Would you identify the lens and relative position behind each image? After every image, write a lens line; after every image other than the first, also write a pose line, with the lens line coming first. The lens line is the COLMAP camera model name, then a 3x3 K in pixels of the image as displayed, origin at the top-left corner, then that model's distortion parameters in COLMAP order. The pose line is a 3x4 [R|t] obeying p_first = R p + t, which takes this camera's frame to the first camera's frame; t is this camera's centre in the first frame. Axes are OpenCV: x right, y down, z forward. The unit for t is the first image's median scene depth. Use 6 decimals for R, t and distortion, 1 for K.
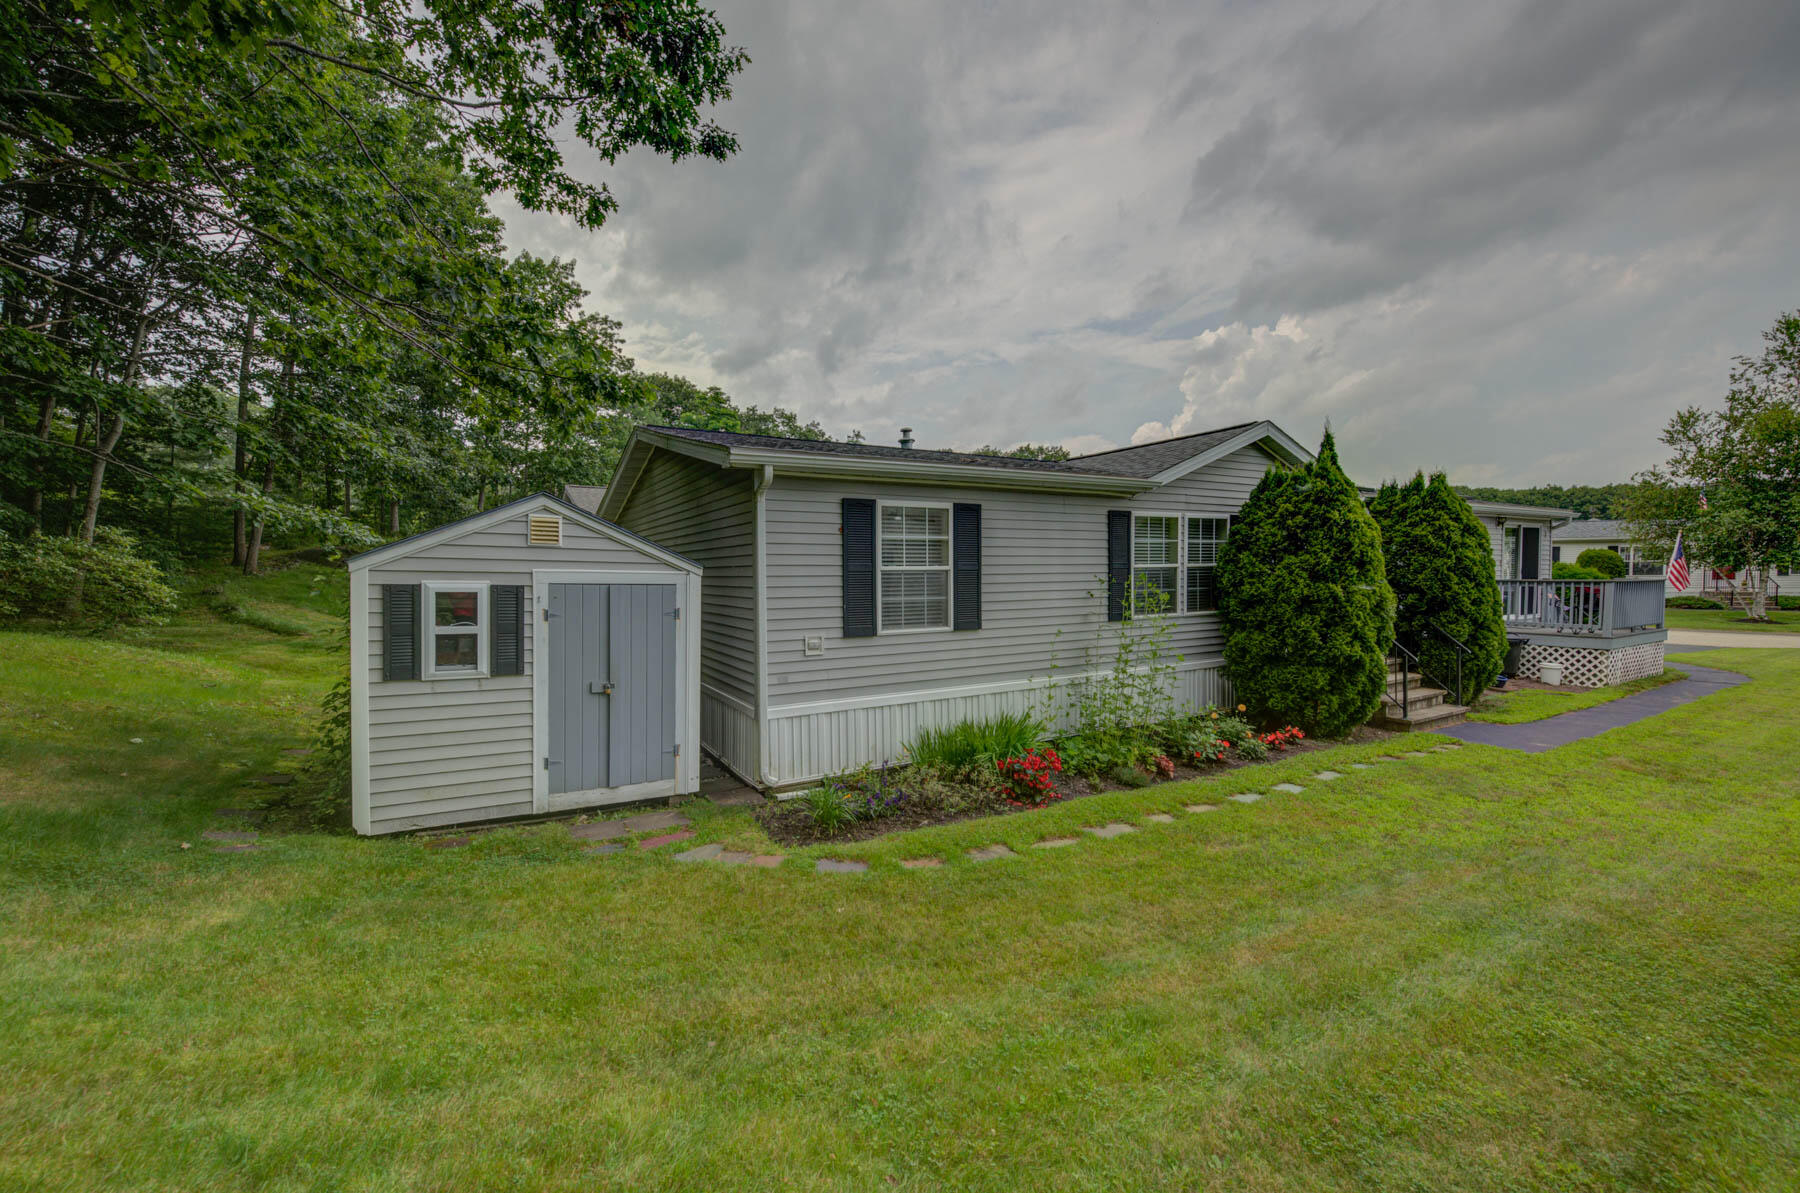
lens RADIAL K [[715.7, 0, 896.0], [0, 715.7, 594.2], [0, 0, 1]] dist [0.000023, -0.002336]
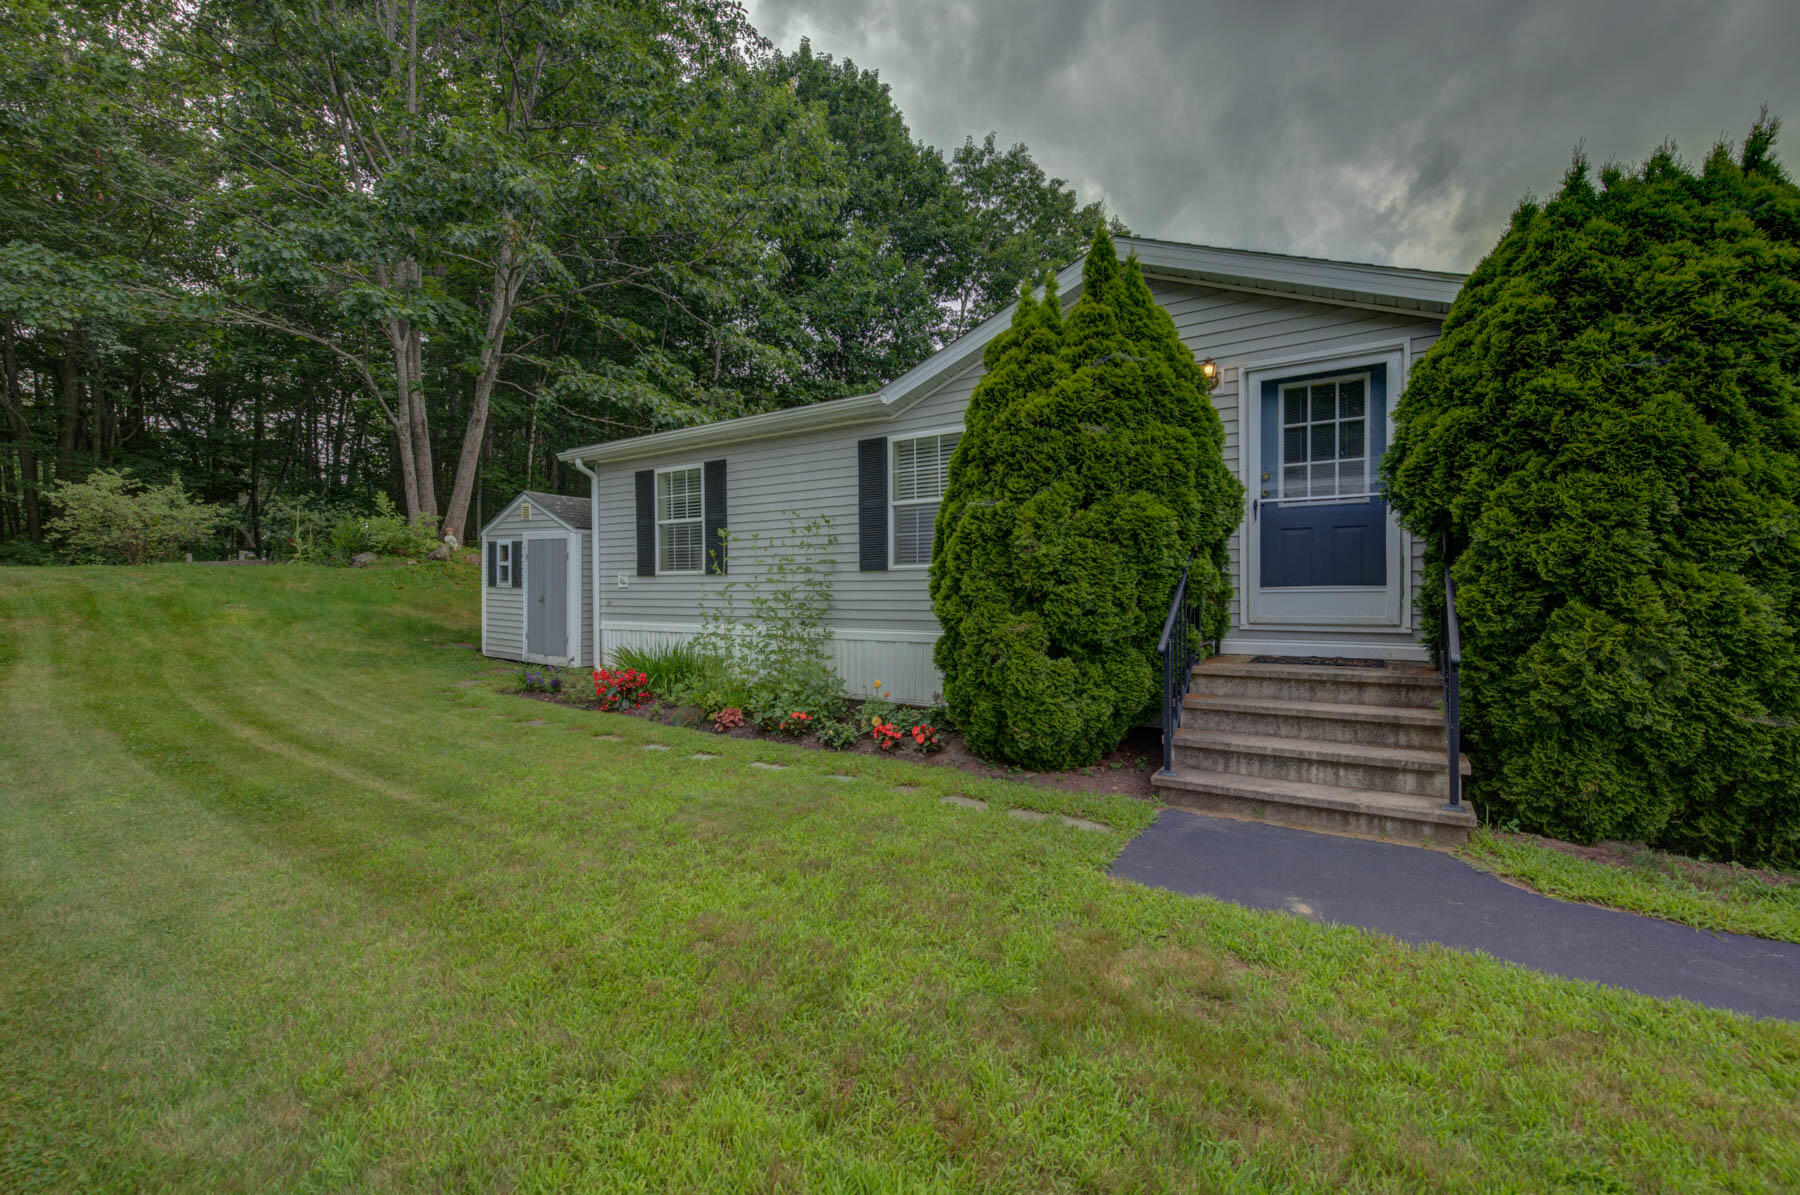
lens RADIAL K [[739.1, 0, 900.0], [0, 739.1, 597.5], [0, 0, 1]] dist [-0.001180, -0.000655]
pose [[0.462979, 0.022002, -0.886096, 1.635976], [-0.027477, 0.999568, 0.010463, 0.086100], [0.885944, 0.019503, 0.463383, 0.937770]]
